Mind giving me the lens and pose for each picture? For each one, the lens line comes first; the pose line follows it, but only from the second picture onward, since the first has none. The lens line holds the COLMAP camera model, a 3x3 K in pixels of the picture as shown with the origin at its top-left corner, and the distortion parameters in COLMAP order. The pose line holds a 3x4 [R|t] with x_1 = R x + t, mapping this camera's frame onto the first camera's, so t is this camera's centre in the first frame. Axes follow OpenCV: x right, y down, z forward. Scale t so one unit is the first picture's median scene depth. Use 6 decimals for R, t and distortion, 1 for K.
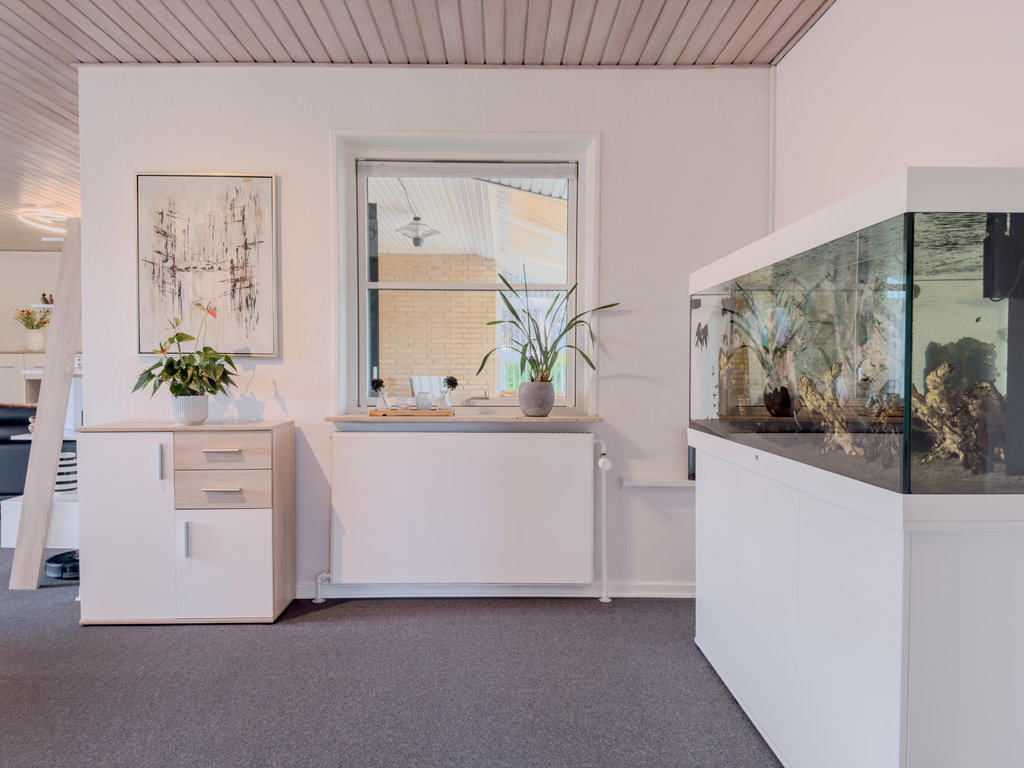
lens RADIAL K [[726.0, 0, 513.3], [0, 726.0, 390.1], [0, 0, 1]] dist [0.002792, 0.001178]
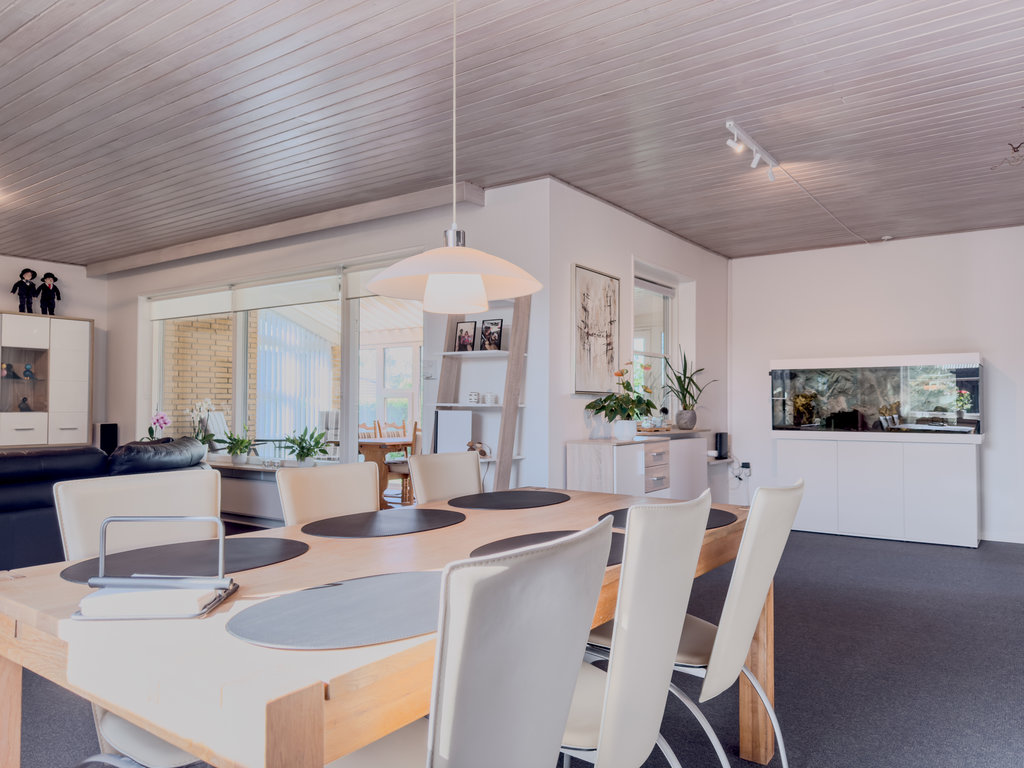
lens RADIAL K [[726.0, 0, 513.3], [0, 726.0, 390.1], [0, 0, 1]] dist [0.002792, 0.001178]
pose [[0.596024, 0.014699, 0.802832, -1.718883], [0.023731, 0.999073, -0.035910, -0.005790], [-0.802616, 0.040455, 0.595122, 0.260736]]
